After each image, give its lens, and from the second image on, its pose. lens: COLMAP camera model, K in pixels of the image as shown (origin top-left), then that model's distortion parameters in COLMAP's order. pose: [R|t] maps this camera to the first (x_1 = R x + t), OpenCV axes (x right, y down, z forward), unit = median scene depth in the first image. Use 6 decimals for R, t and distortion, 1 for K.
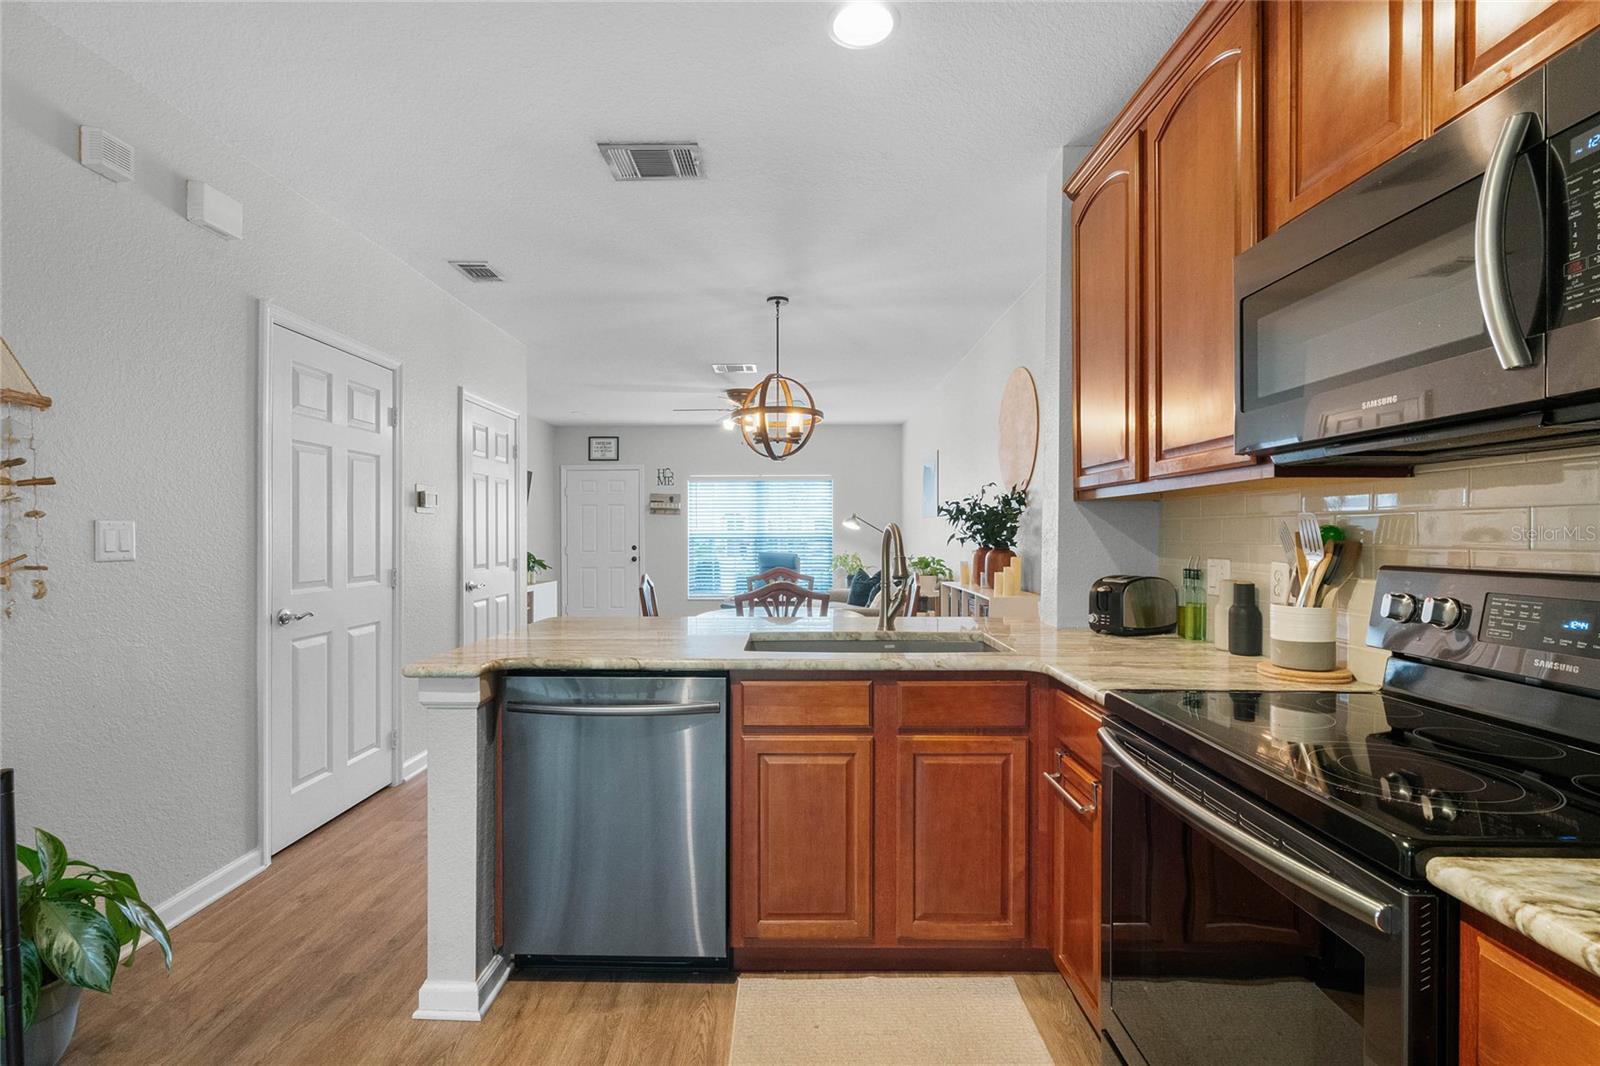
lens RADIAL K [[722.4, 0, 794.9], [0, 722.4, 535.6], [0, 0, 1]] dist [-0.001512, 0.000330]
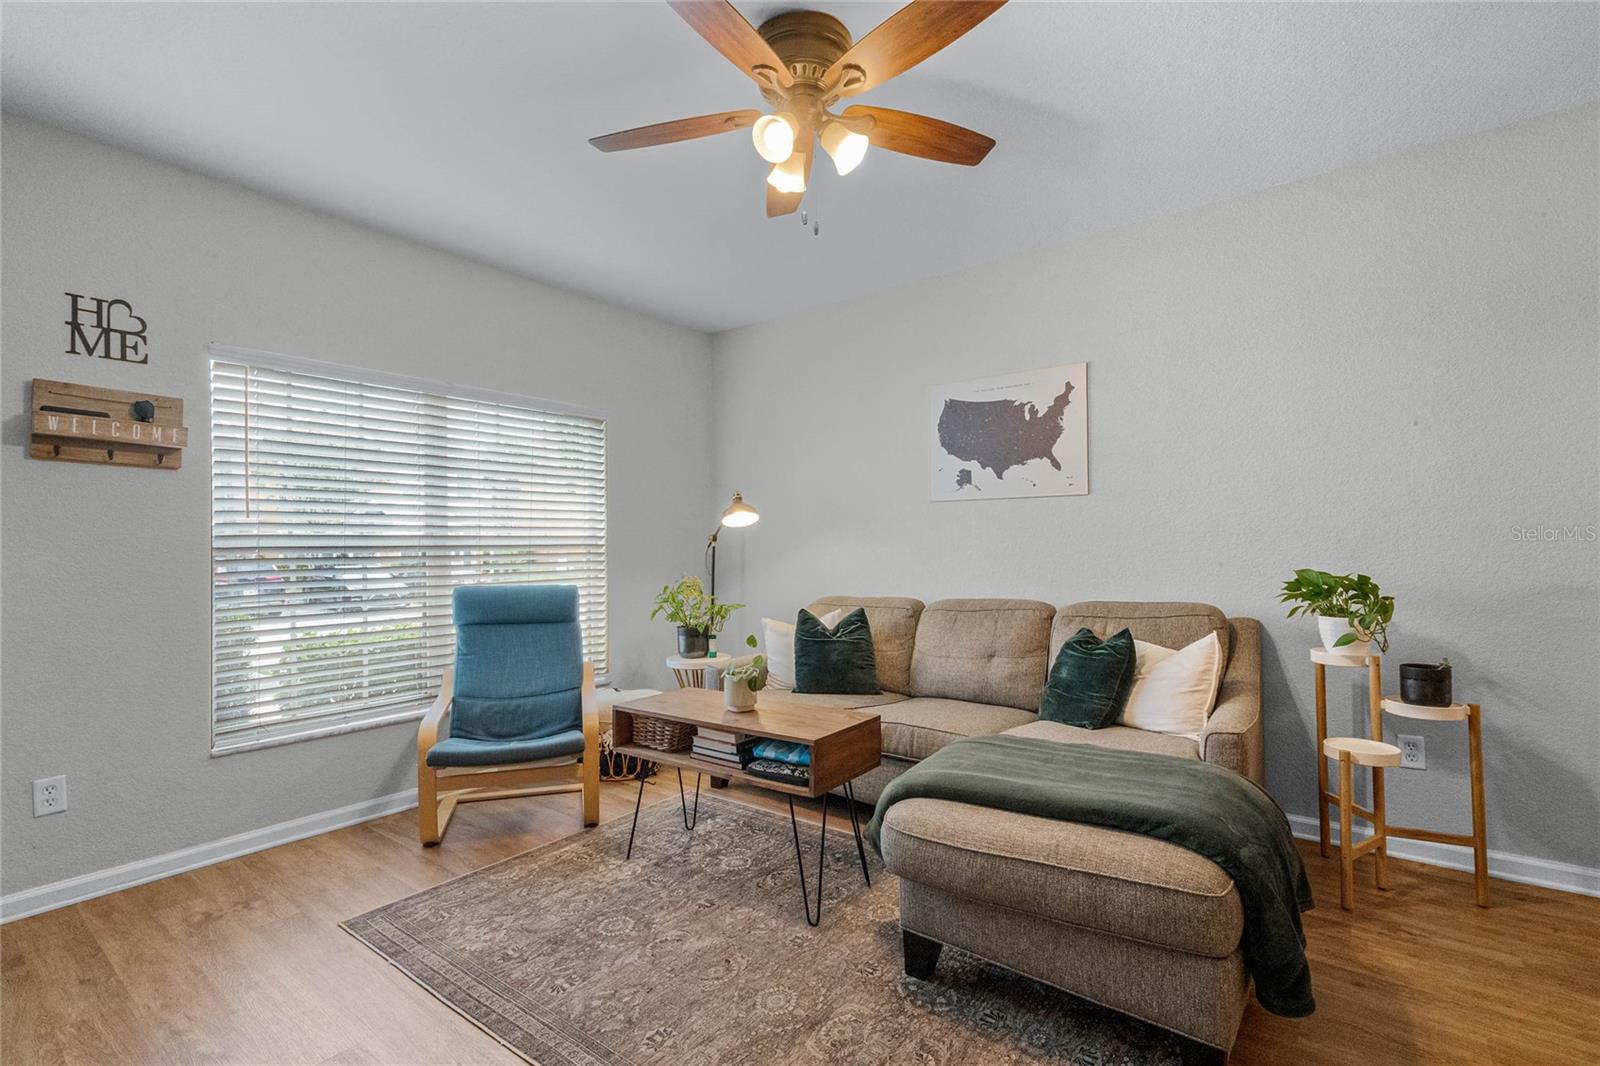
lens RADIAL K [[722.4, 0, 794.9], [0, 722.4, 535.6], [0, 0, 1]] dist [-0.001512, 0.000330]
pose [[0.611021, 0.006083, 0.791591, -0.896404], [0.012414, 0.999774, -0.017265, 0.022003], [-0.791517, 0.020376, 0.610807, 2.366921]]
